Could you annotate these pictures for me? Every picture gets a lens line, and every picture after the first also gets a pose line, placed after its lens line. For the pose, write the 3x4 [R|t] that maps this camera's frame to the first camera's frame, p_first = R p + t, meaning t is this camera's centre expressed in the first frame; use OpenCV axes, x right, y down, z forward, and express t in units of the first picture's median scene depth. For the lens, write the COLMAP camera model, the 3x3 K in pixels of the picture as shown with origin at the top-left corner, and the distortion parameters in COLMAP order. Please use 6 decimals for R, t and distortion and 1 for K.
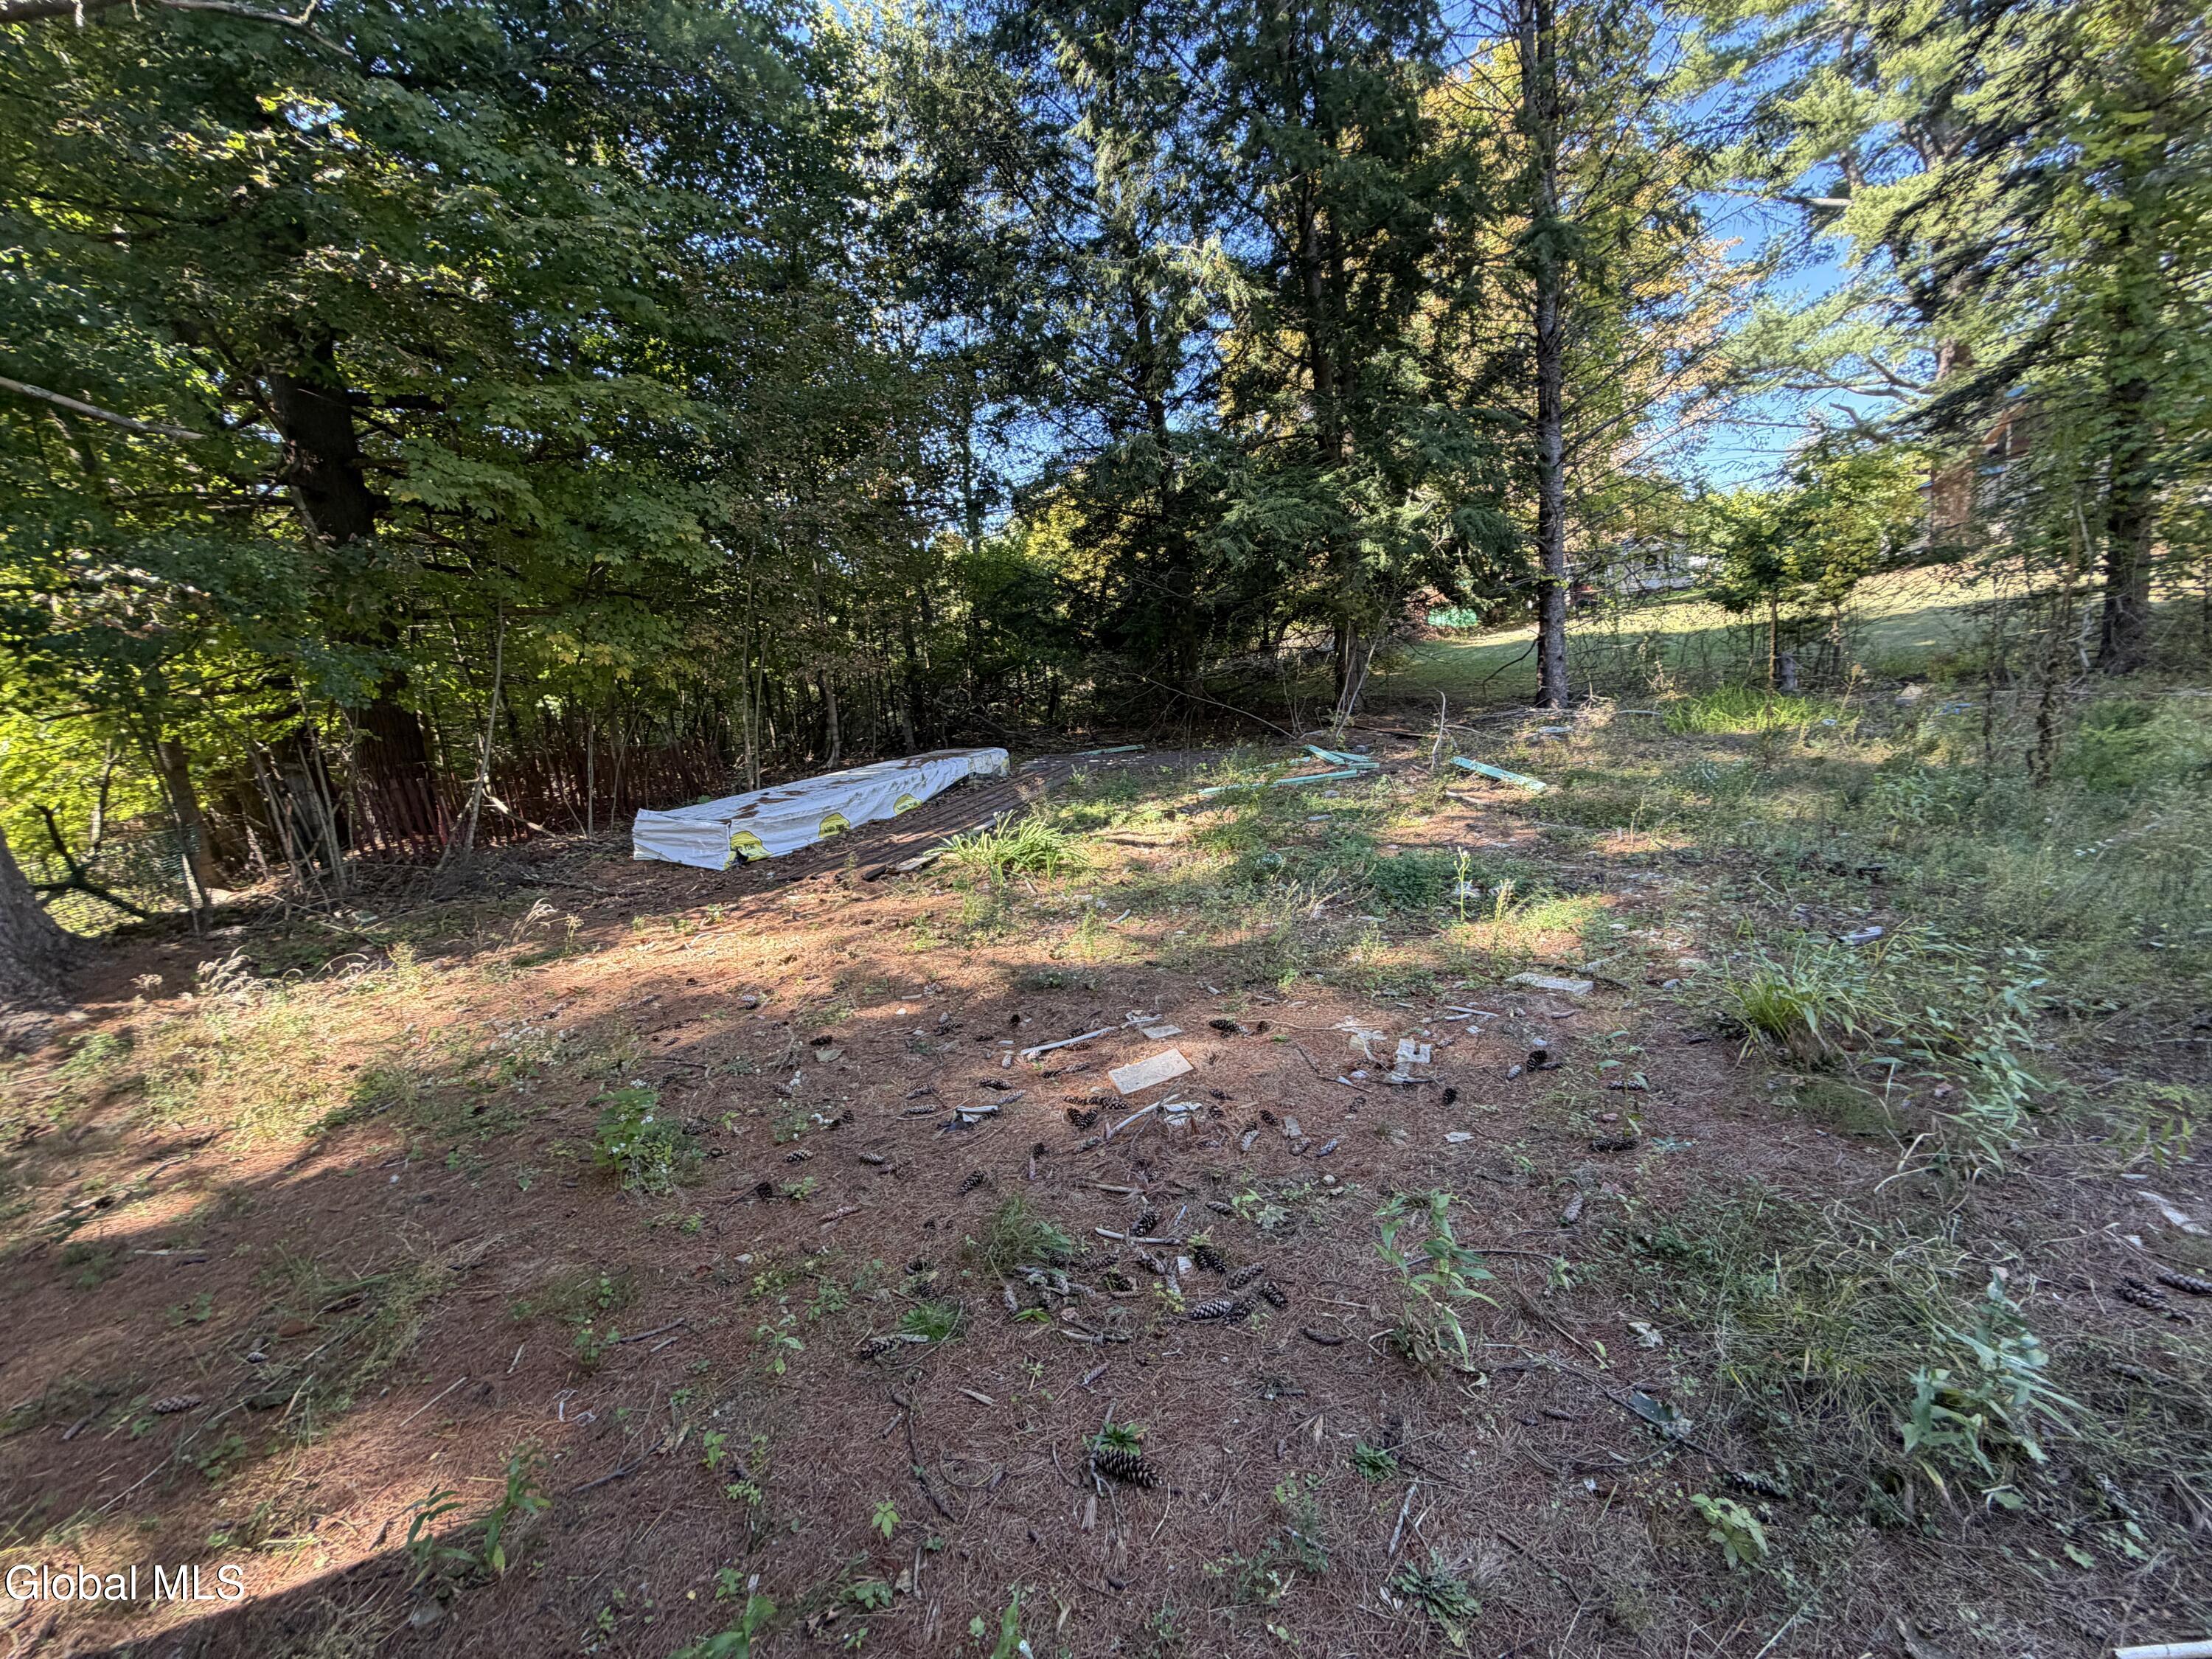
lens RADIAL K [[879.6, 0, 1099.0], [0, 879.6, 824.4], [0, 0, 1]] dist [0.001165, -0.000409]
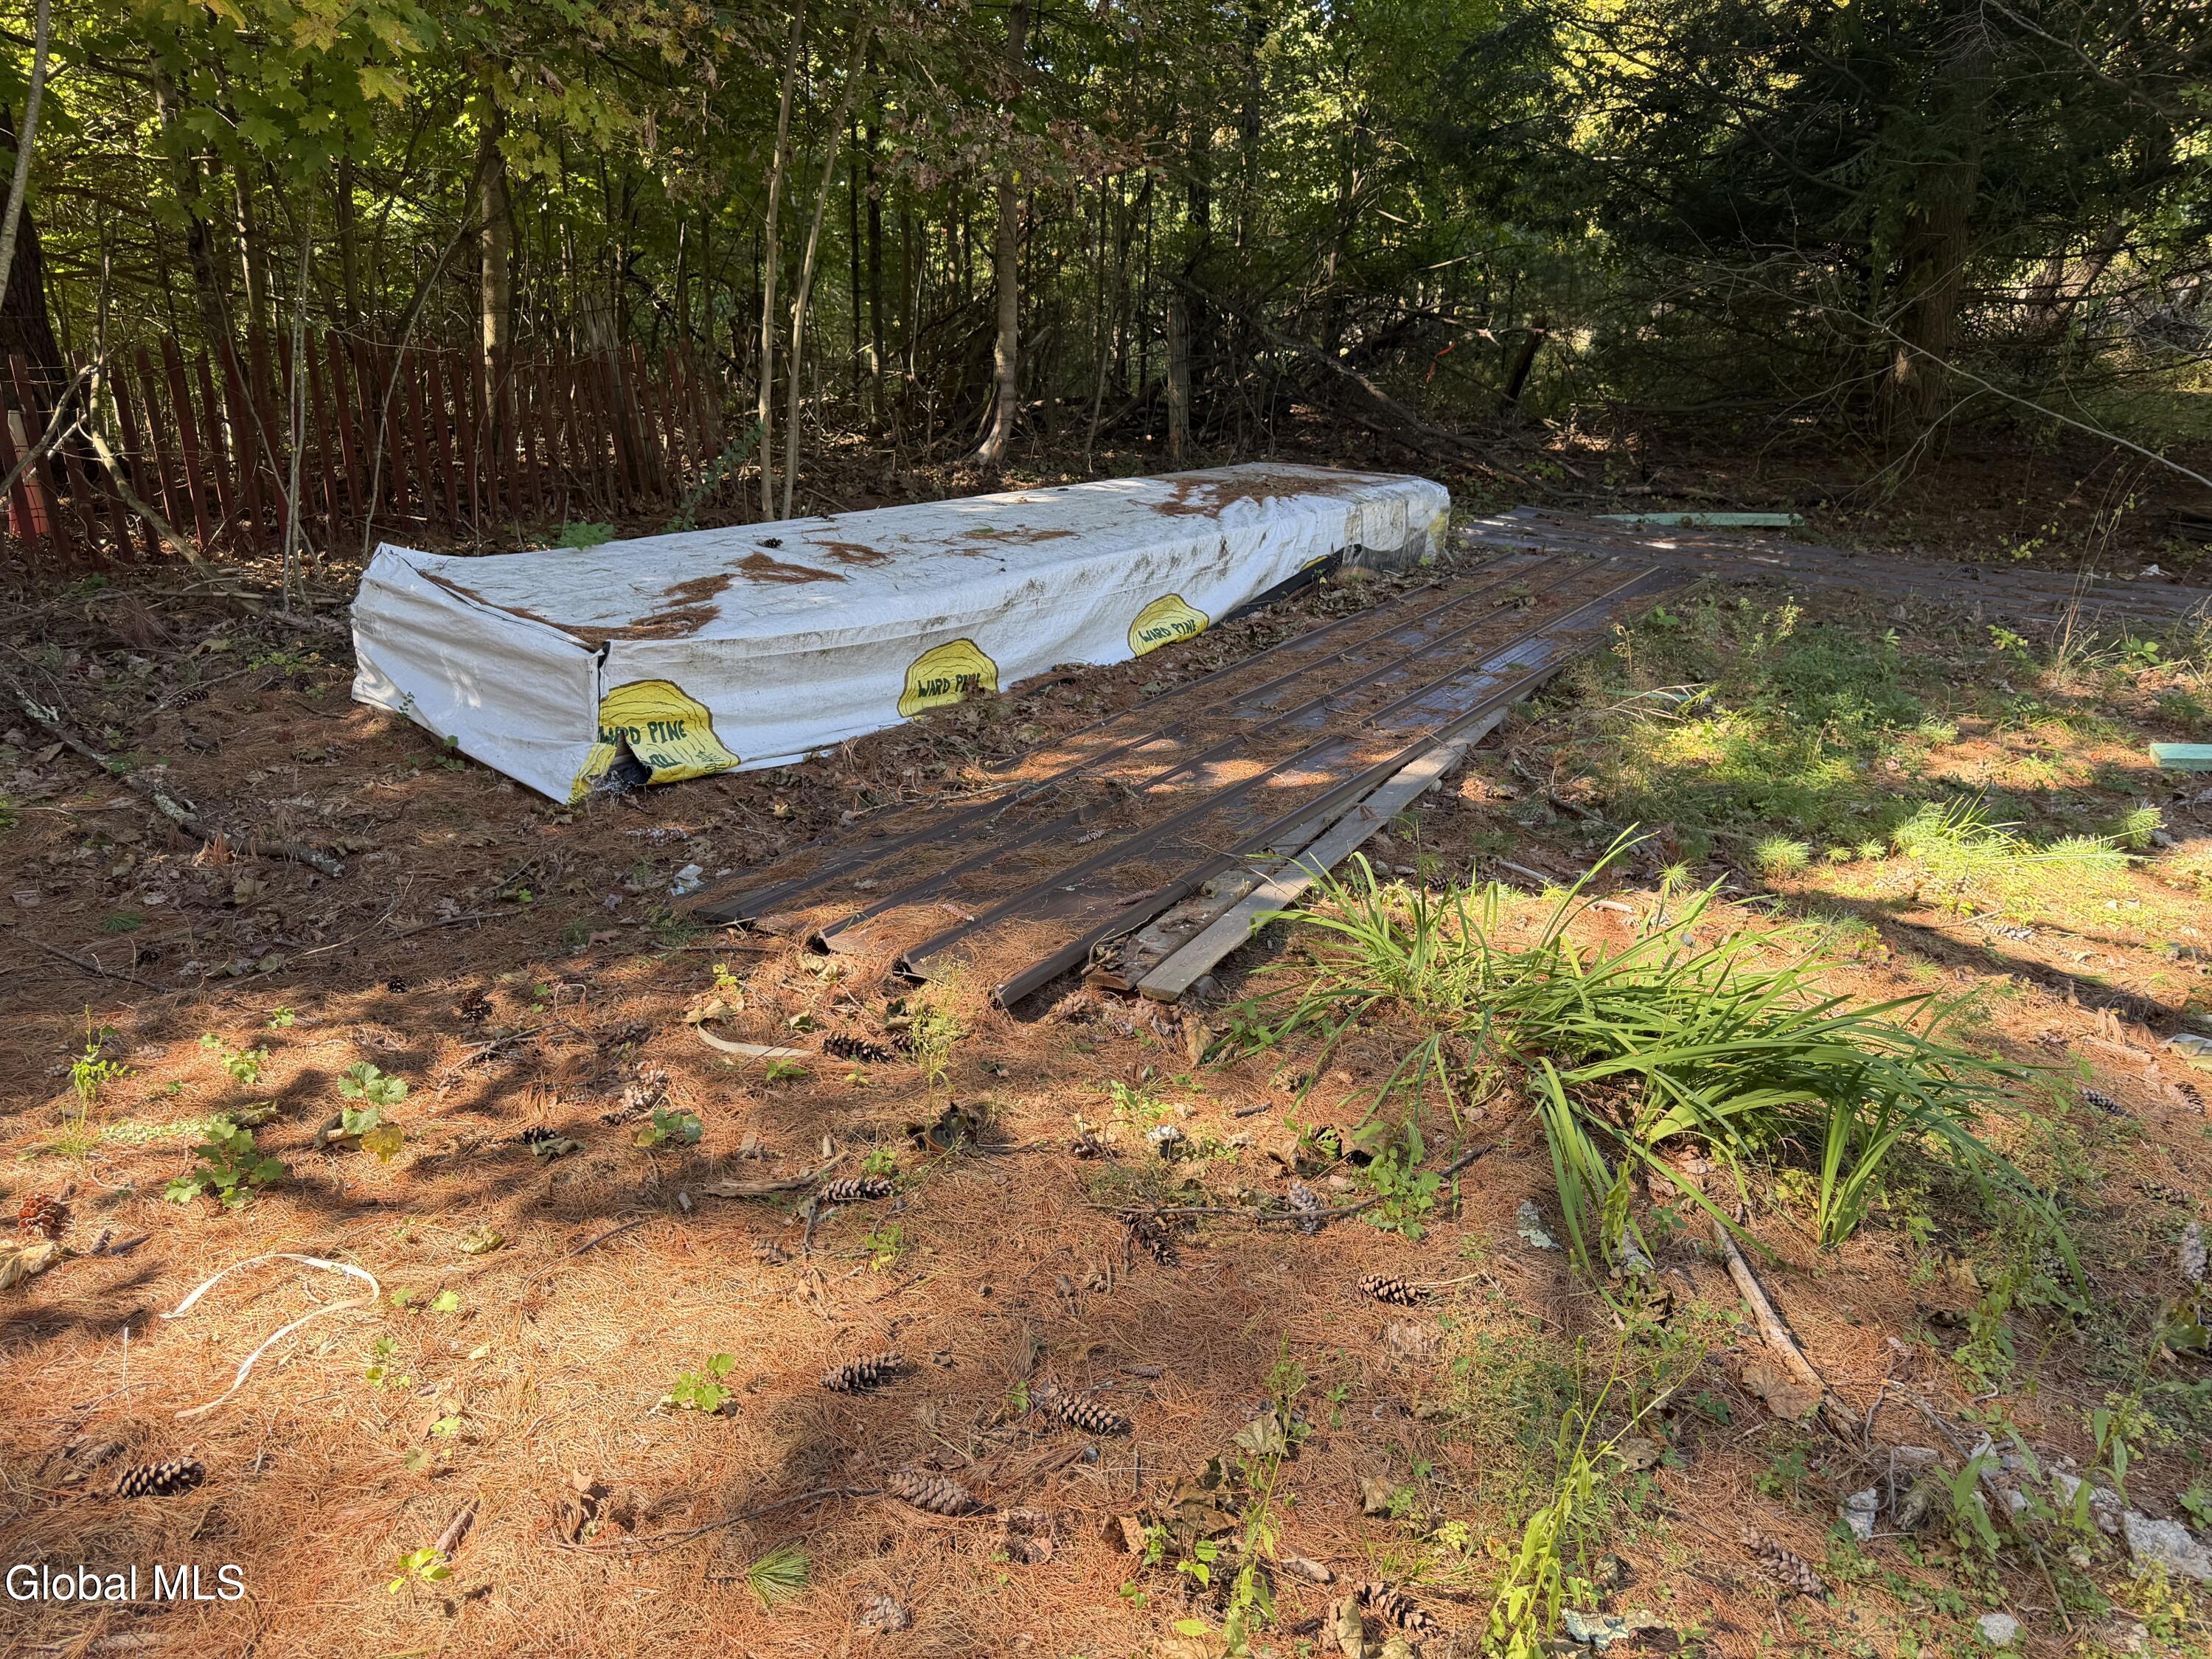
lens RADIAL K [[1546.7, 0, 1106.0], [0, 1546.7, 829.5], [0, 0, 1]] dist [0.133179, -0.202569]
pose [[0.963918, 0.181283, -0.194934, -0.116382], [-0.148398, 0.973878, 0.171874, -0.048713], [0.221000, -0.136744, 0.965640, 0.426455]]
